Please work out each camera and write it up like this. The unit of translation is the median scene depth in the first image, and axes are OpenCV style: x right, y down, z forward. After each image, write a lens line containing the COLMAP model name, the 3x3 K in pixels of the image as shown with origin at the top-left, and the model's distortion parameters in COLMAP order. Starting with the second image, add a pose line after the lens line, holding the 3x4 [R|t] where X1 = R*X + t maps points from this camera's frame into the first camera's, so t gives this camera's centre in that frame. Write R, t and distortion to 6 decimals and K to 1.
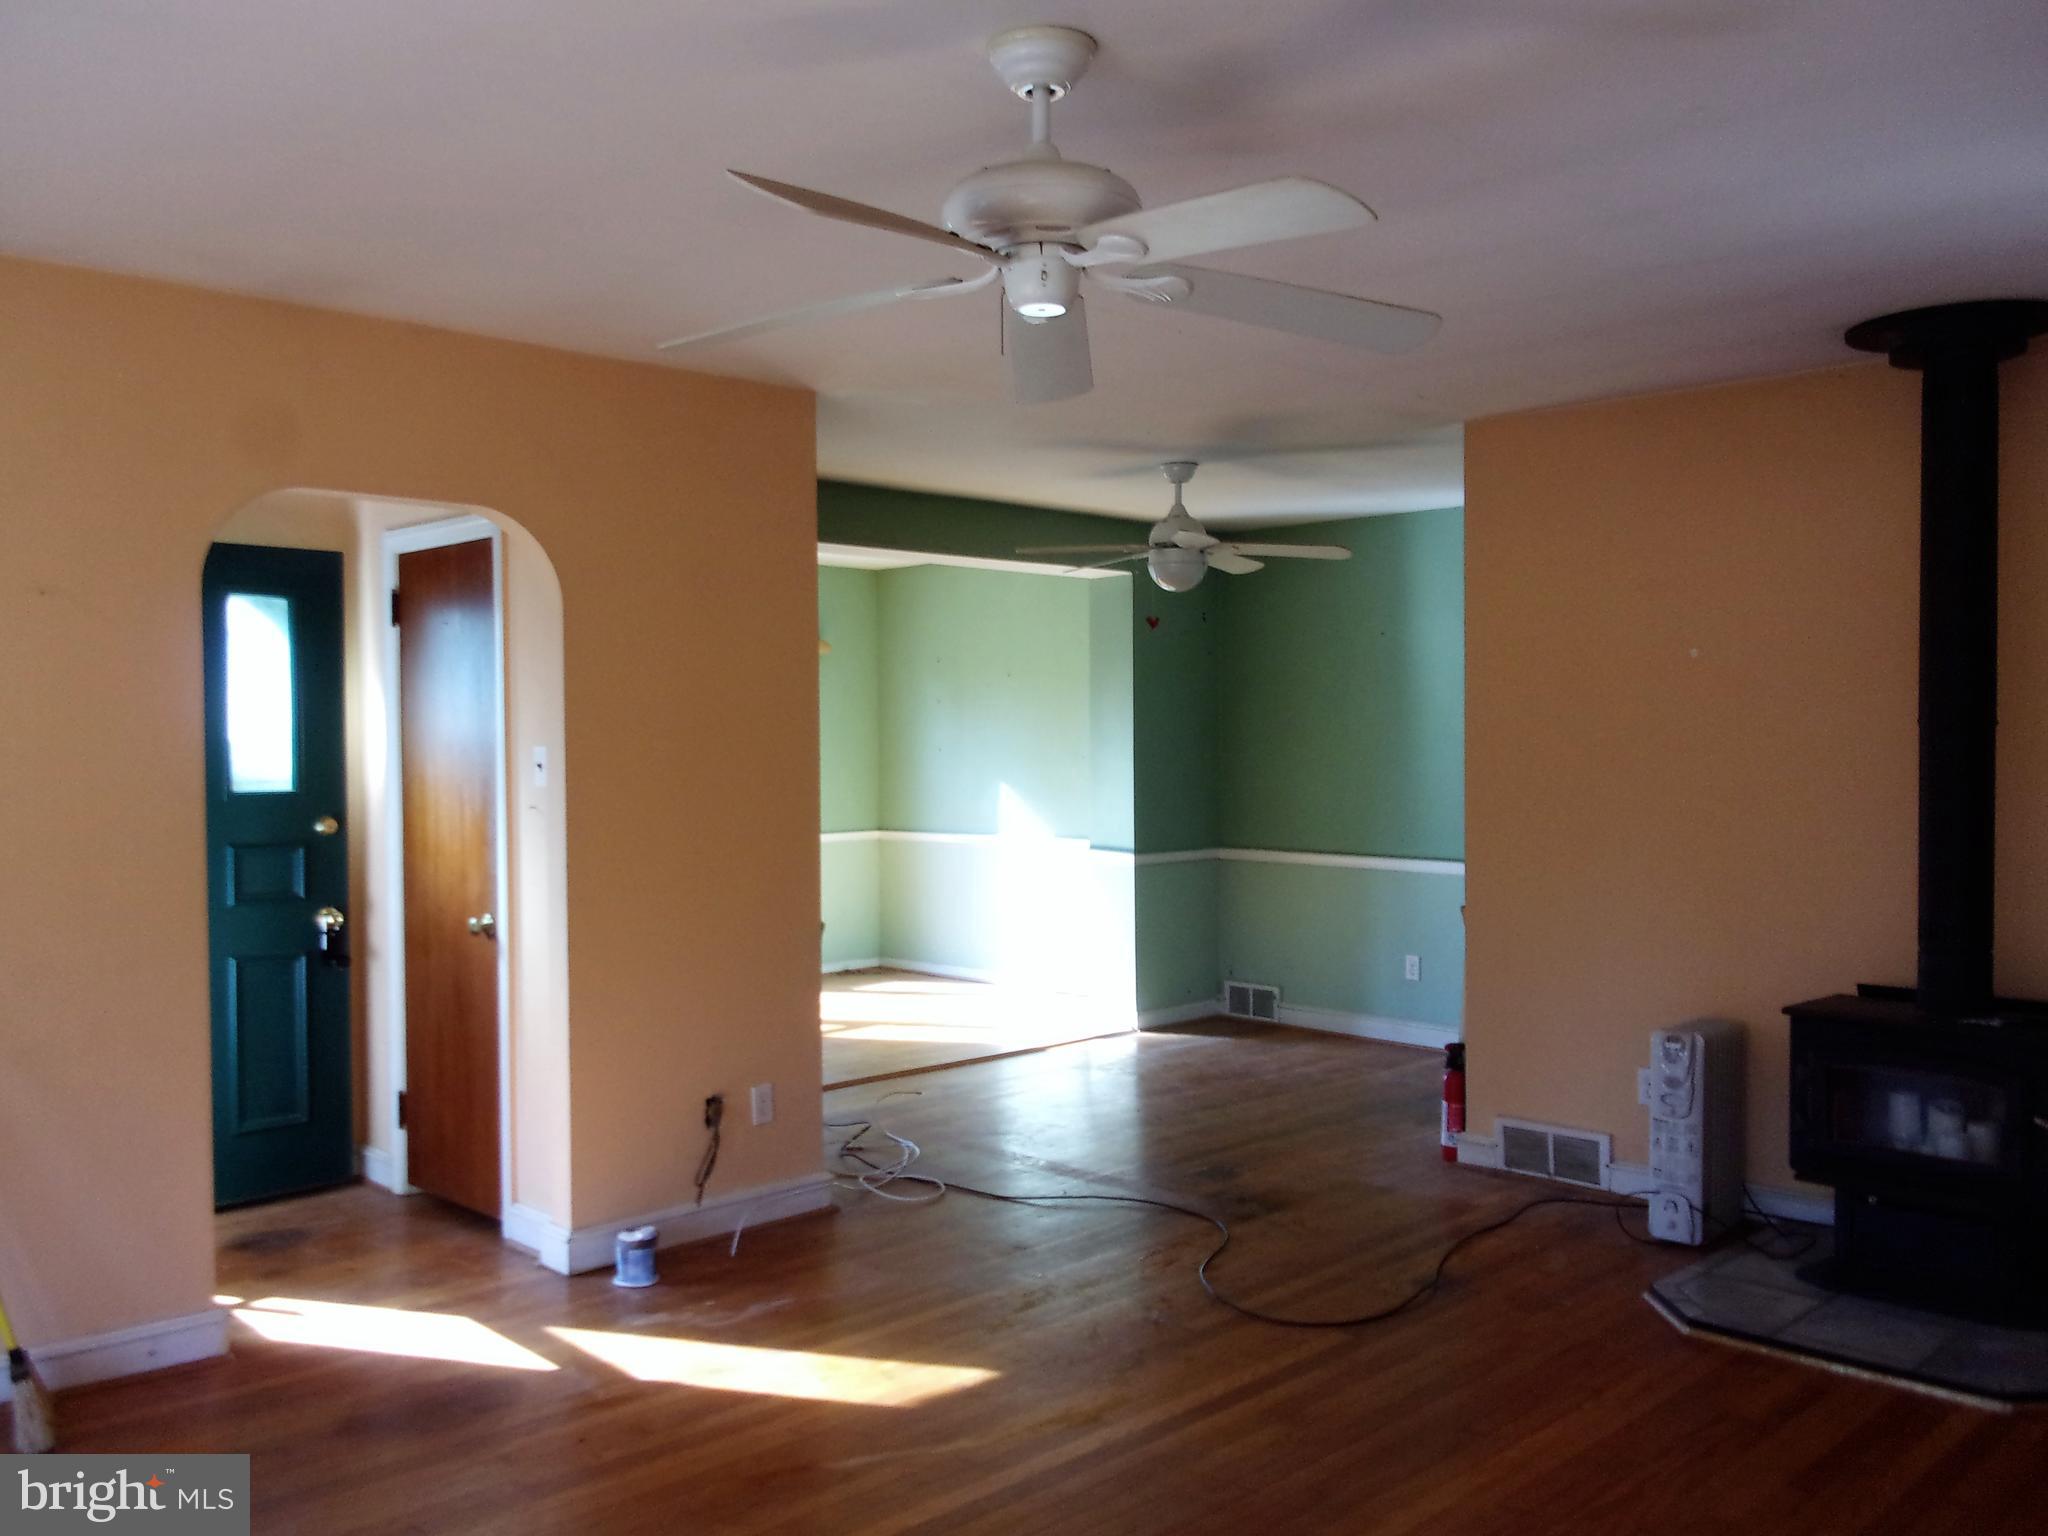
lens RADIAL K [[1722.1, 0, 1014.7], [0, 1722.1, 770.0], [0, 0, 1]] dist [0.017556, -0.027626]
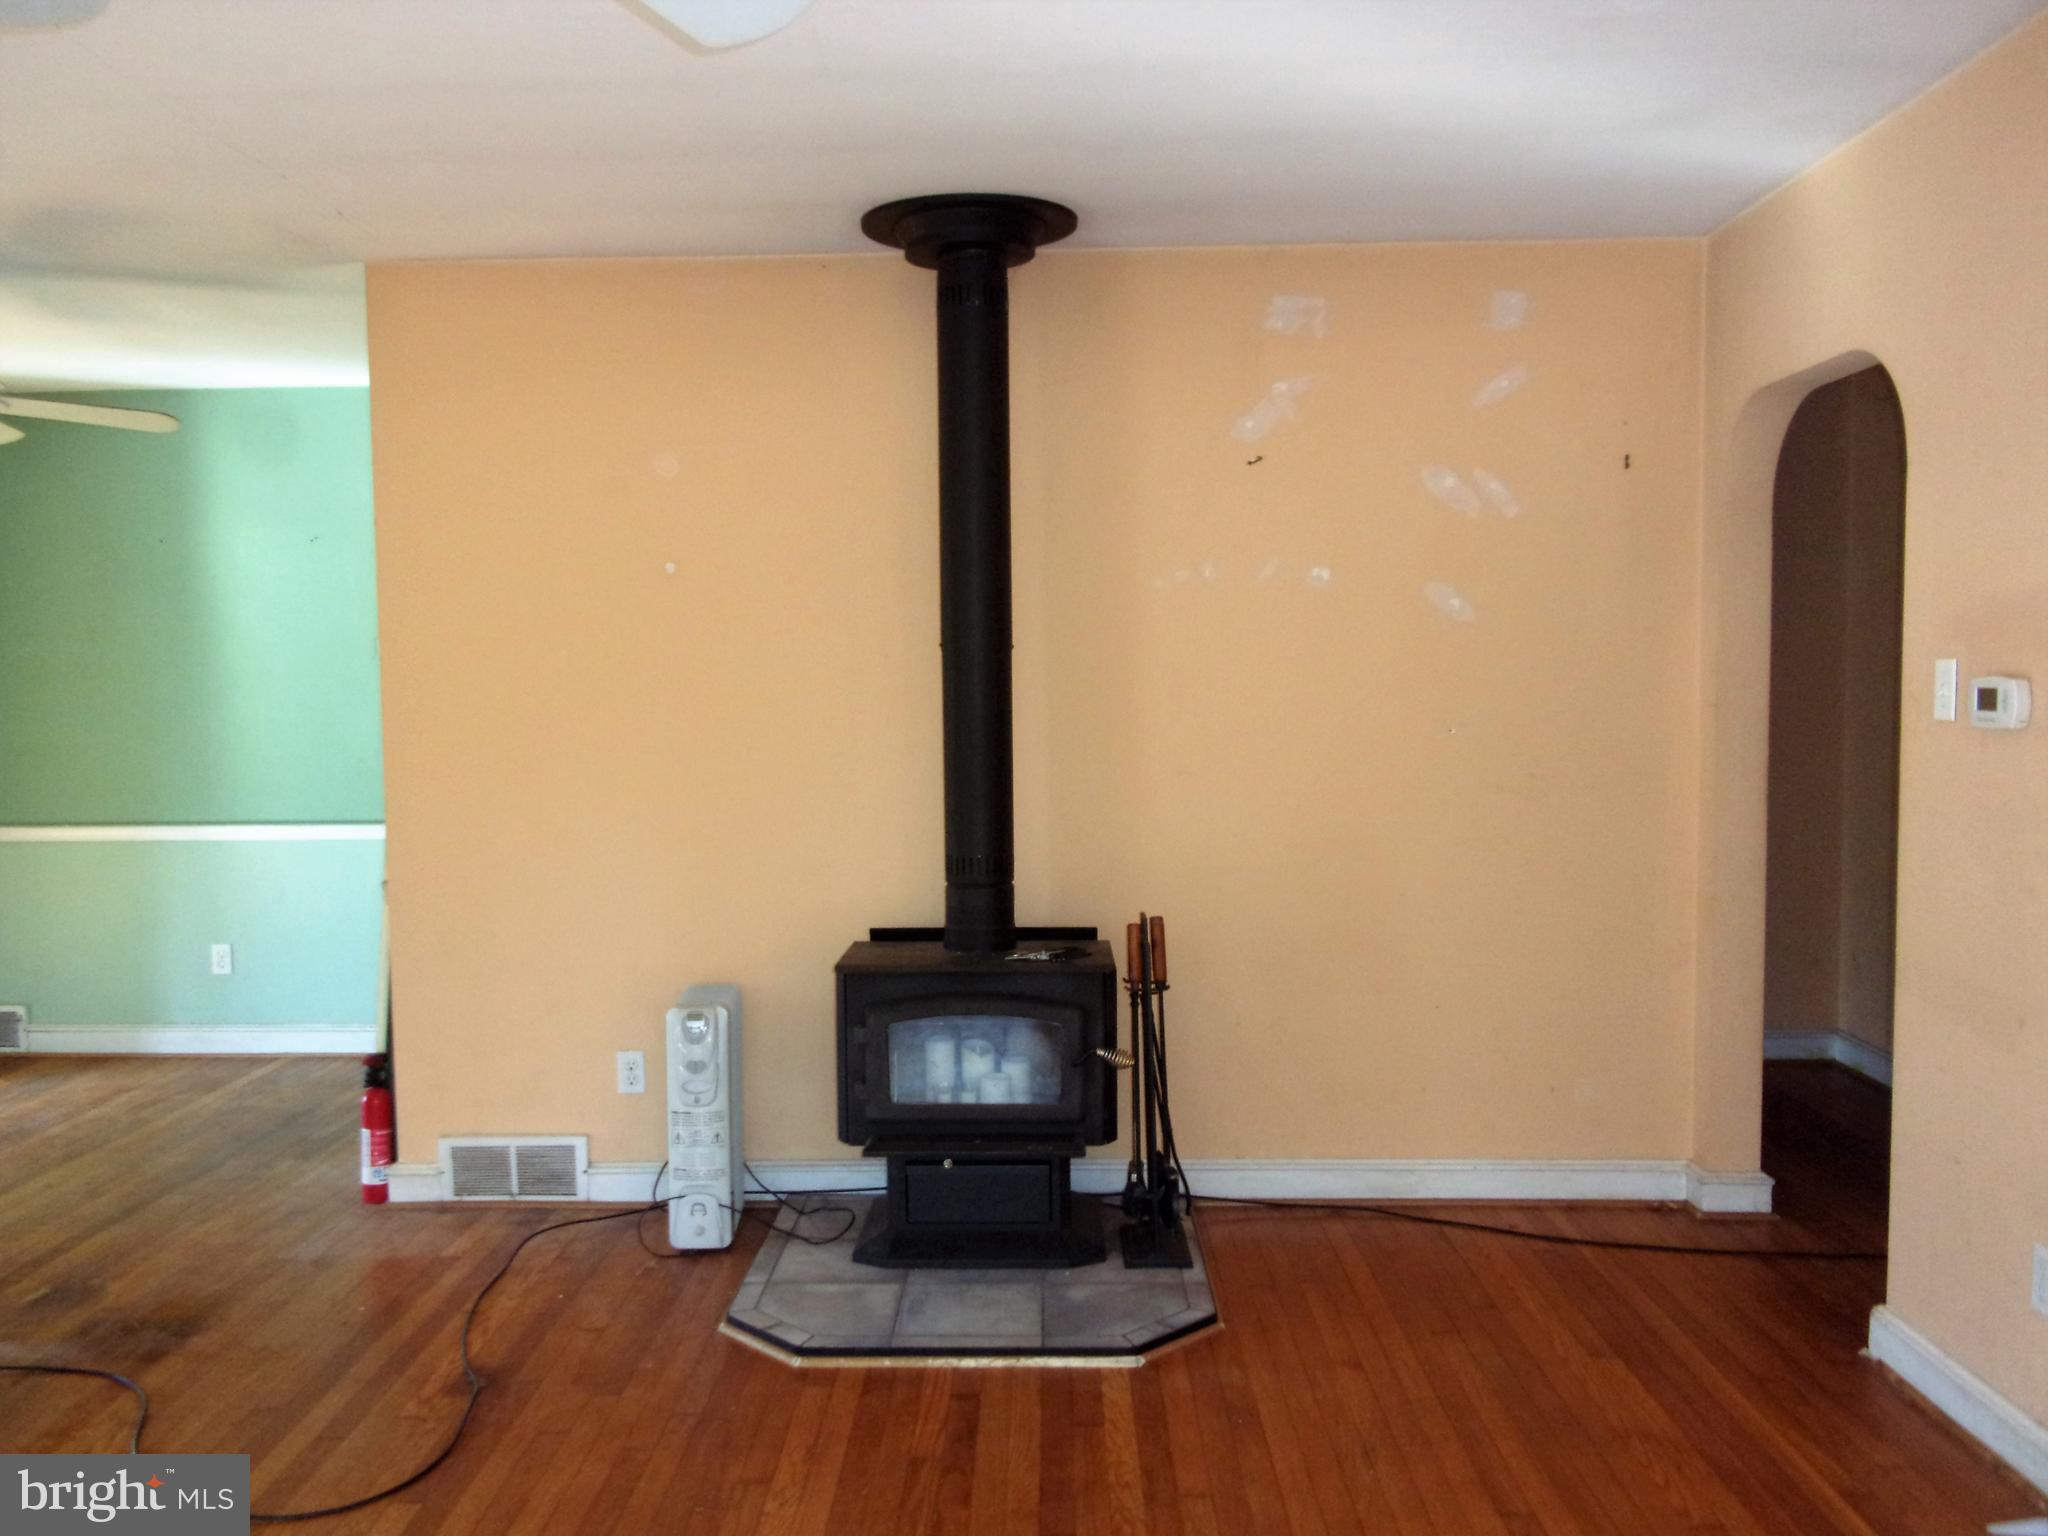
lens RADIAL K [[1722.1, 0, 1007.9], [0, 1722.1, 761.0], [0, 0, 1]] dist [0.017556, -0.027626]
pose [[0.724407, -0.042027, 0.688091, -0.087210], [0.022726, 0.999053, 0.037095, 0.000765], [-0.688998, -0.011234, 0.724676, 0.261652]]
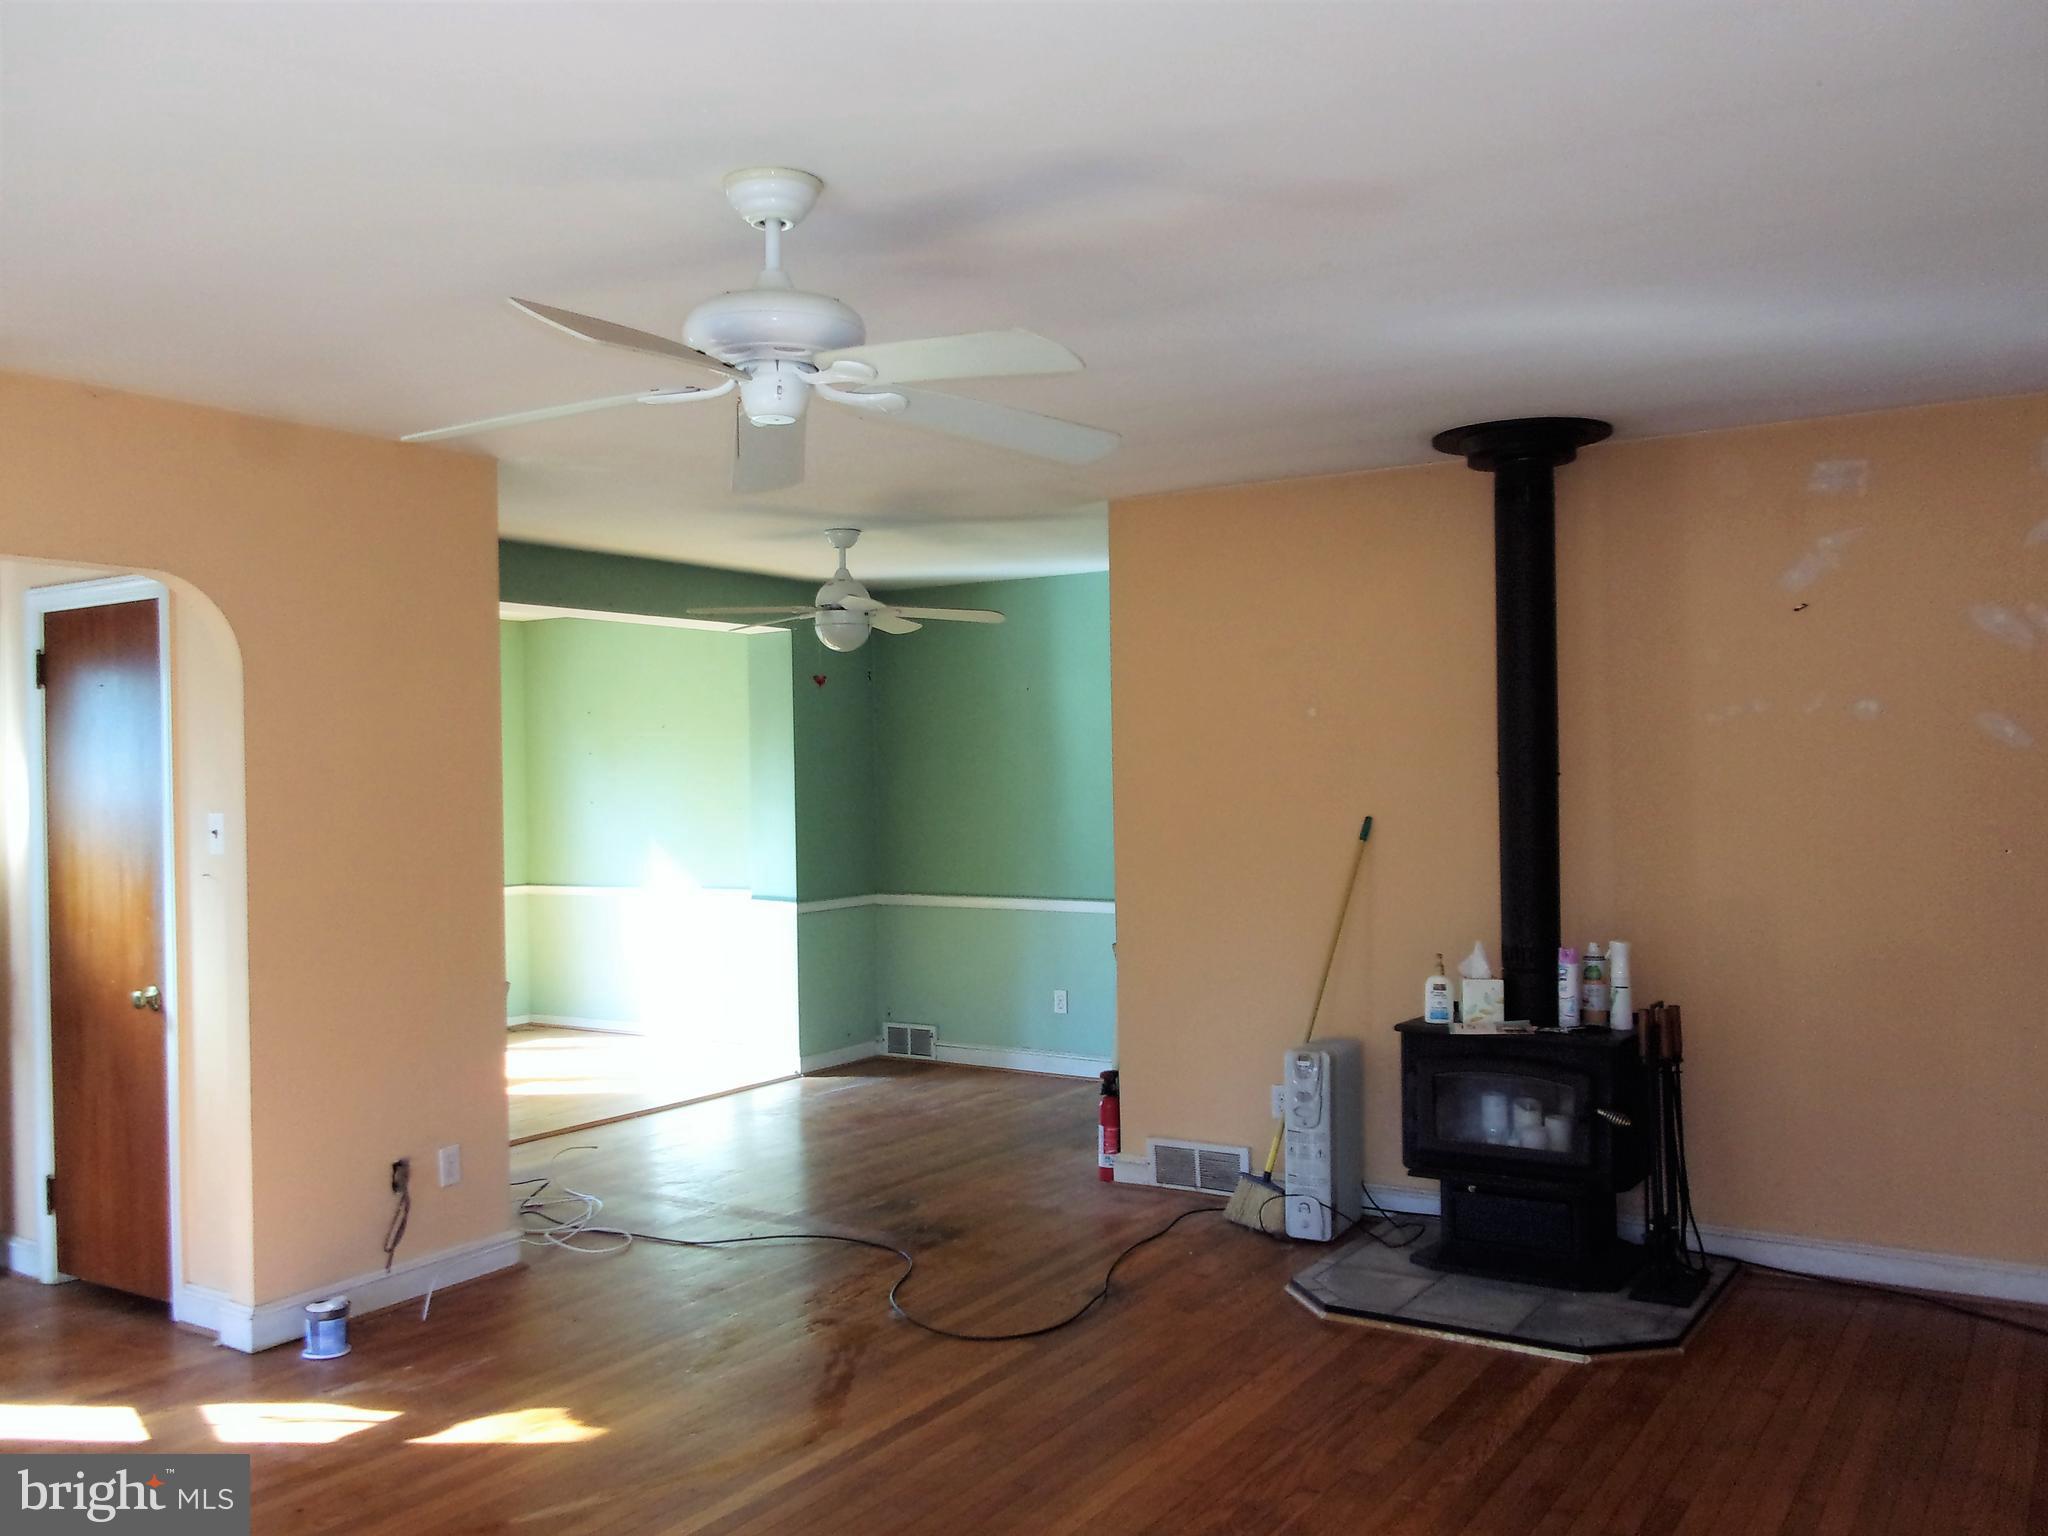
lens RADIAL K [[1722.1, 0, 1018.9], [0, 1722.1, 763.9], [0, 0, 1]] dist [0.017556, -0.027626]
pose [[0.975672, -0.009388, 0.219033, -0.040913], [0.015488, 0.999538, -0.026147, -0.008075], [-0.218686, 0.028903, 0.975367, -0.055850]]
